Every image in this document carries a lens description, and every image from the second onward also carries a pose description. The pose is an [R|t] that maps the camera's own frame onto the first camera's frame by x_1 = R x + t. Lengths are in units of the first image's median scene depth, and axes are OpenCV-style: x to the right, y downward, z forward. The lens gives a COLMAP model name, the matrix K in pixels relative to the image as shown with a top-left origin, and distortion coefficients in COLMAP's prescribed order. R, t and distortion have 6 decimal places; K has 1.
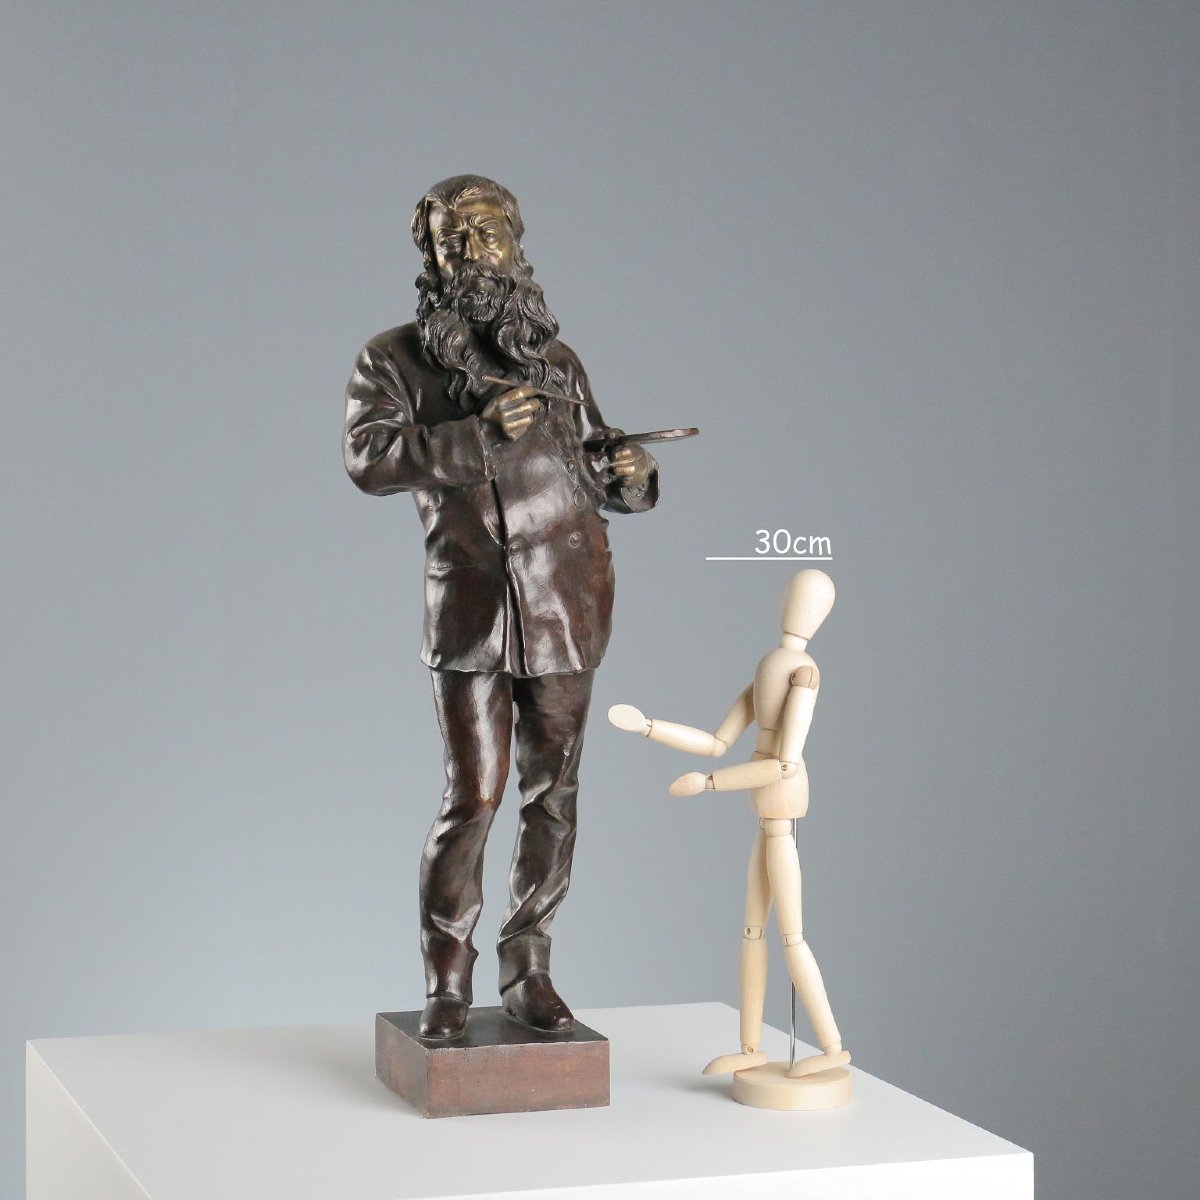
lens RADIAL K [[3178.5, 0, 598.2], [0, 3178.5, 593.0], [0, 0, 1]] dist [-0.026784, 0.000000]
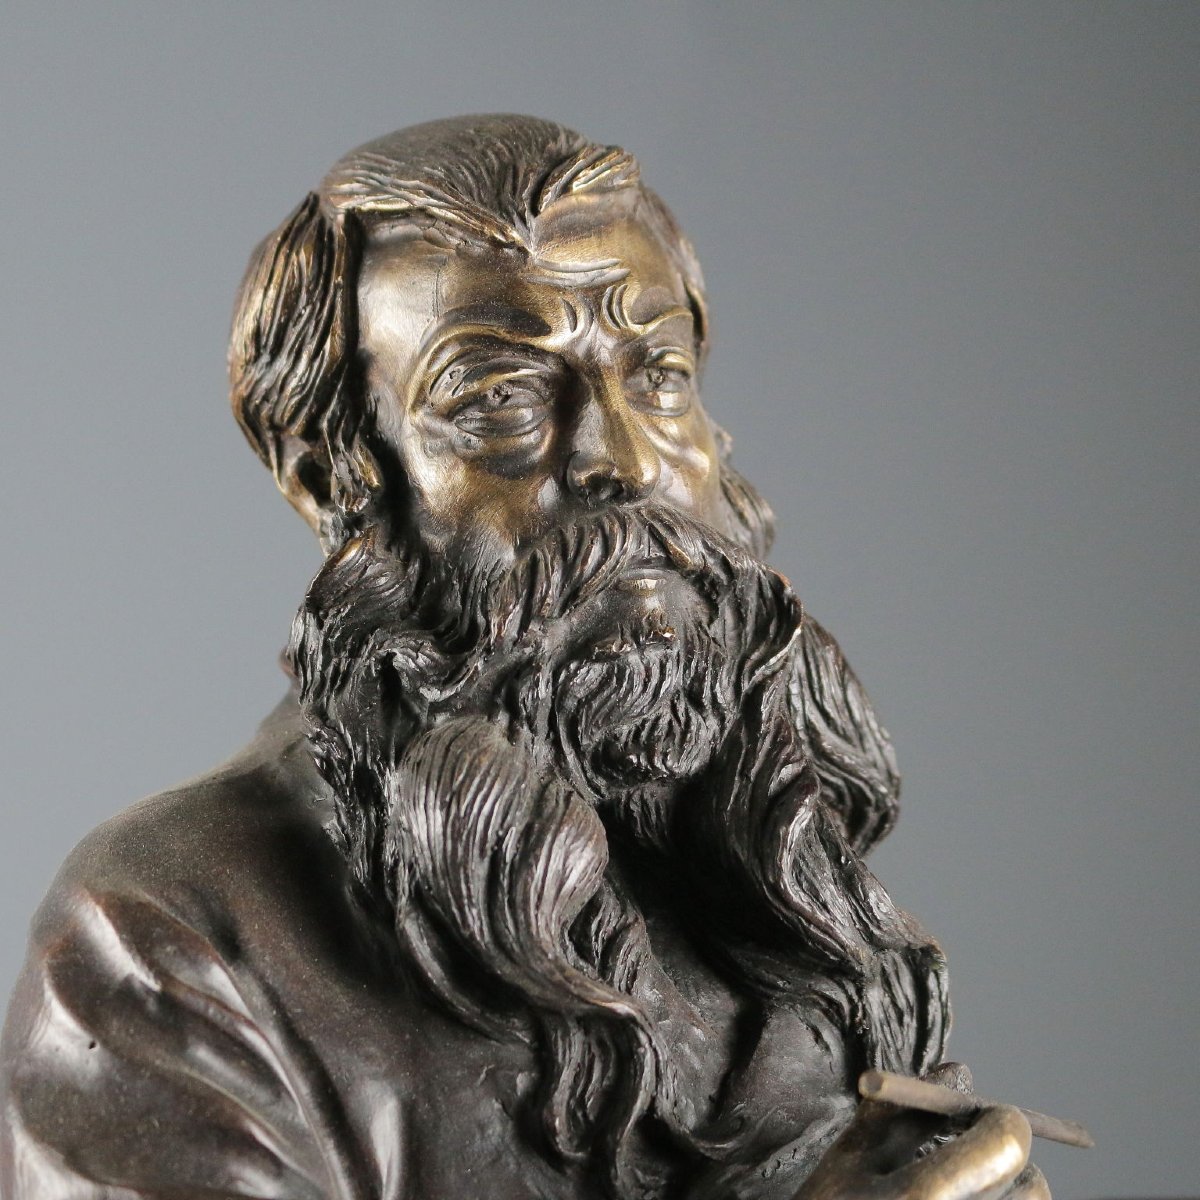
lens RADIAL K [[3178.5, 0, 599.9], [0, 3178.5, 602.4], [0, 0, 1]] dist [-0.026784, 0.000000]
pose [[0.918359, 0.019815, 0.395252, -0.124951], [0.016075, 0.996054, -0.087285, -0.078216], [-0.395422, 0.086513, 0.914416, 0.803935]]
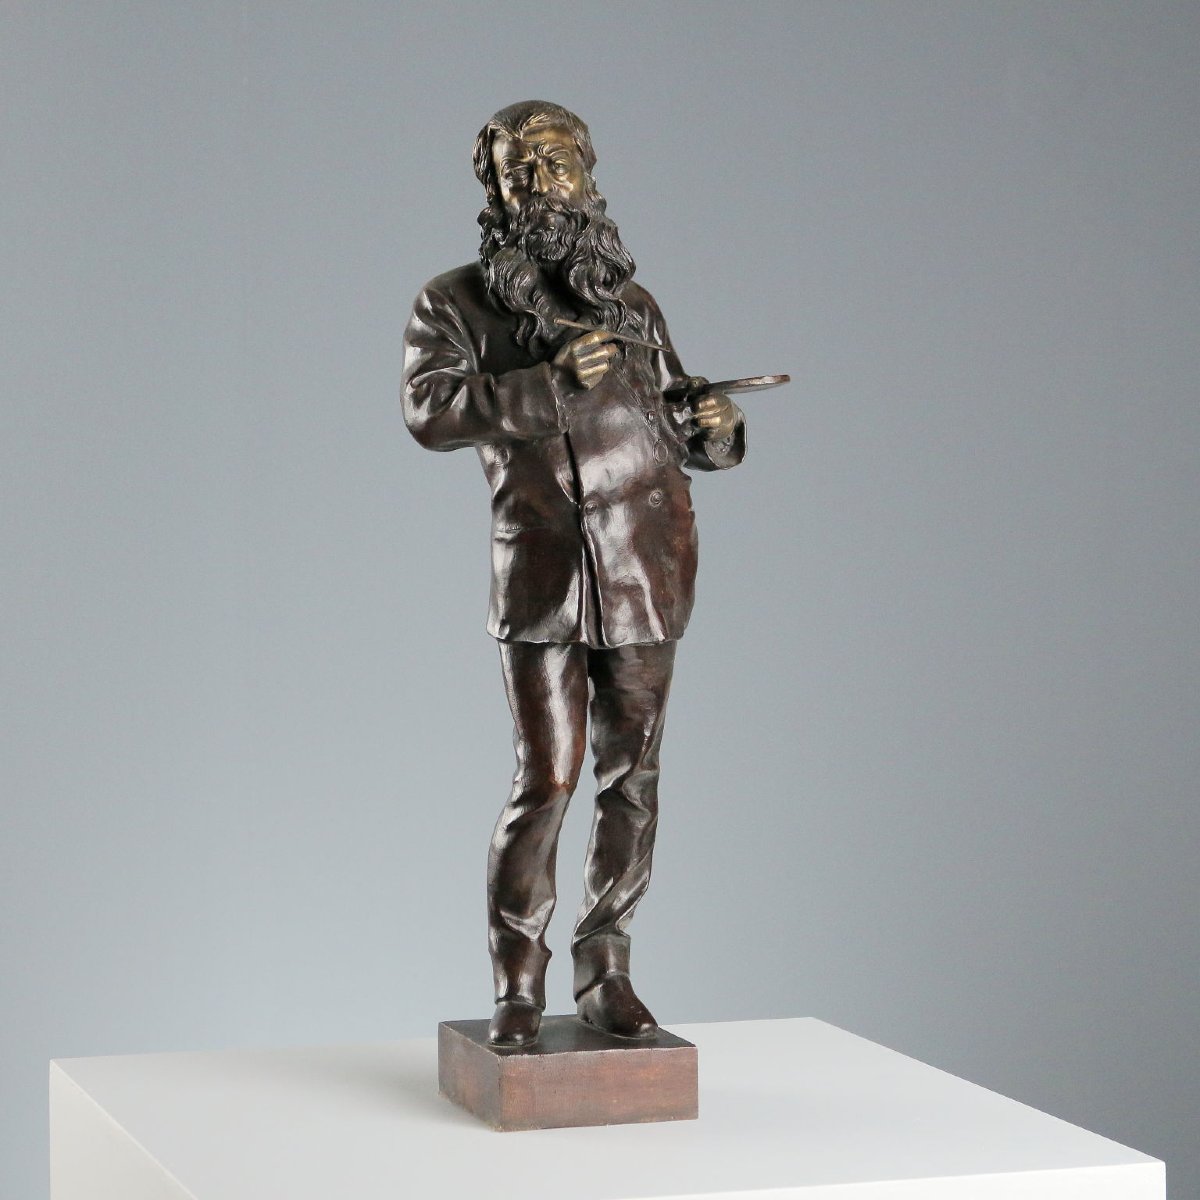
lens RADIAL K [[3729.5, 0, 599.7], [0, 3729.5, 603.7], [0, 0, 1]] dist [-0.000761, 0.000000]
pose [[0.999940, -0.007995, -0.007495, -0.015503], [0.007974, 0.999964, -0.002829, 0.016474], [0.007517, 0.002769, 0.999968, -0.072588]]
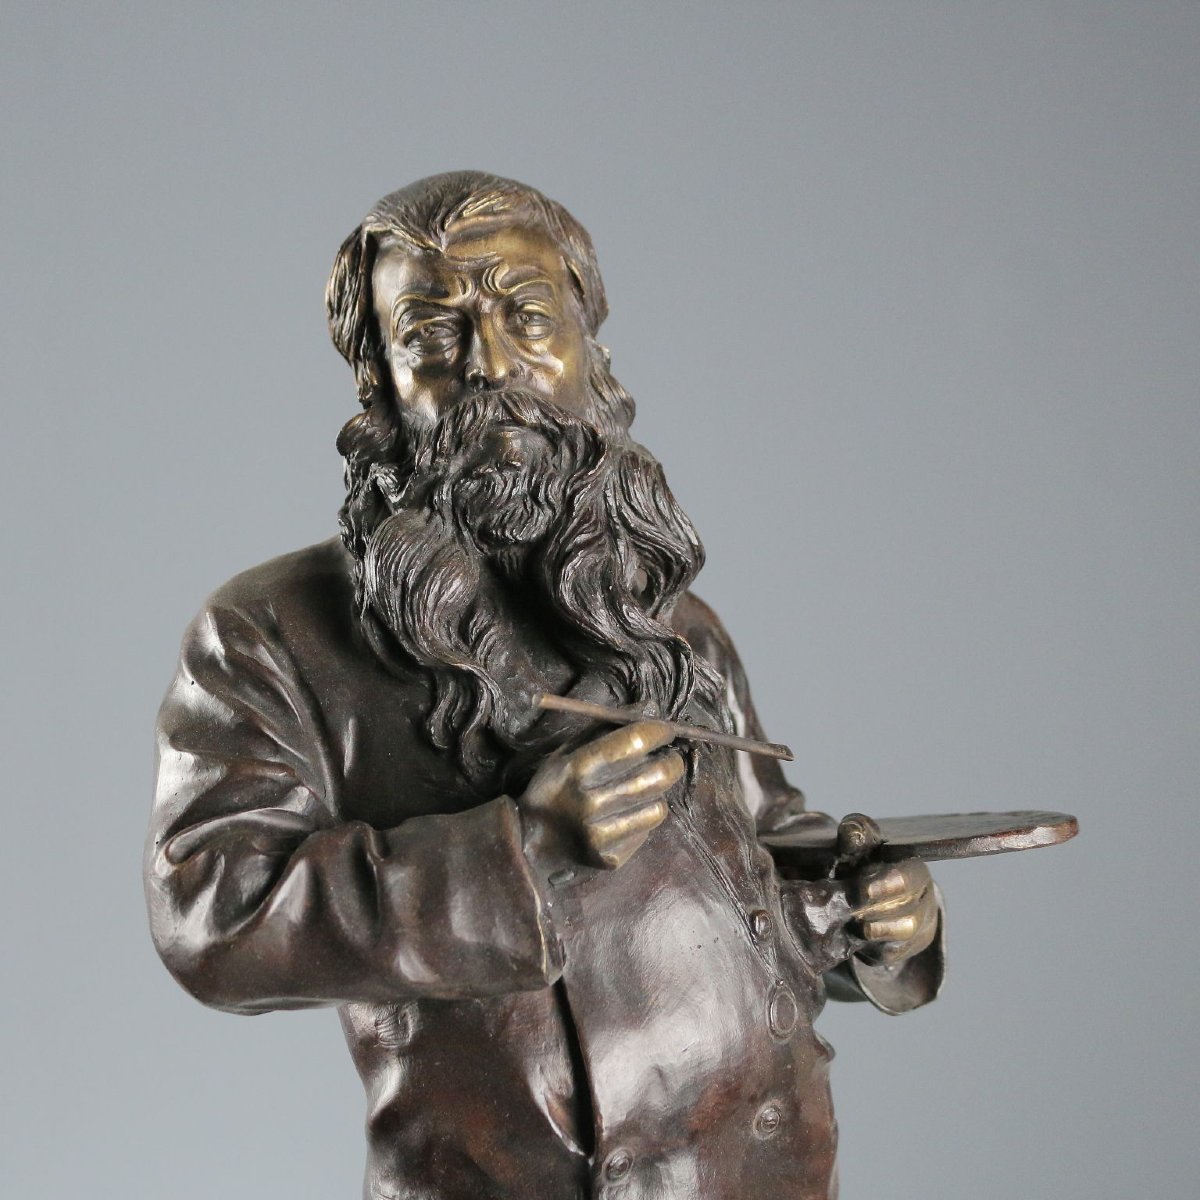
lens RADIAL K [[2586.7, 0, 597.9], [0, 2586.7, 601.9], [0, 0, 1]] dist [-0.074849, 0.000000]
pose [[0.997925, -0.003014, 0.064316, -0.046539], [0.006281, 0.998696, -0.050658, -0.062237], [-0.064079, 0.050957, 0.996643, 0.689333]]
